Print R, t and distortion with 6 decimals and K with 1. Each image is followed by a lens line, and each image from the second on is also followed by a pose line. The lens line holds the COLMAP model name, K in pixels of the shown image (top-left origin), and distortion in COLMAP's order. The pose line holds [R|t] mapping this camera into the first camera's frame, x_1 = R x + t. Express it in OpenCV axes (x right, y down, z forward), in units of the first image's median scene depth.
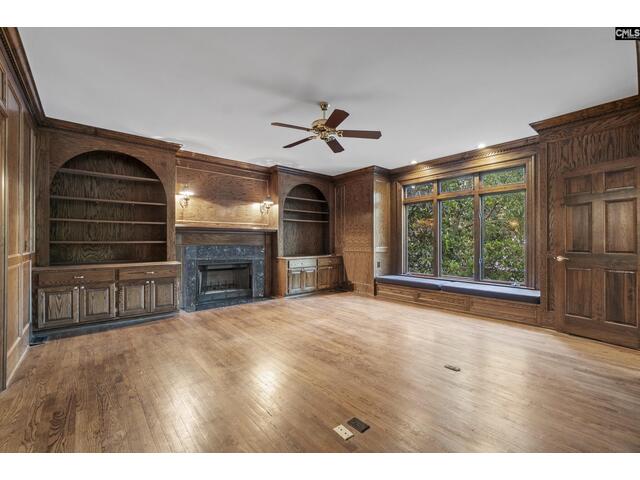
lens RADIAL K [[278.1, 0, 313.1], [0, 278.1, 237.1], [0, 0, 1]] dist [0.000523, 0.000381]
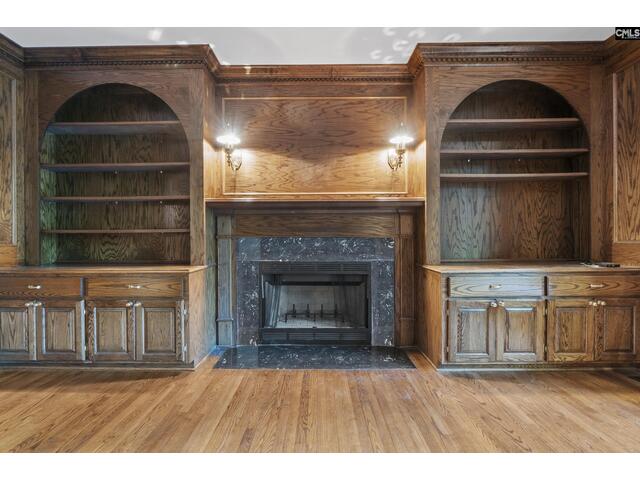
lens RADIAL K [[281.1, 0, 318.8], [0, 281.1, 235.5], [0, 0, 1]] dist [-0.001661, 0.000069]
pose [[0.768461, -0.004524, -0.639881, 0.024559], [0.014601, 0.999839, 0.010465, 0.021392], [0.639730, -0.017385, 0.768403, 0.600758]]
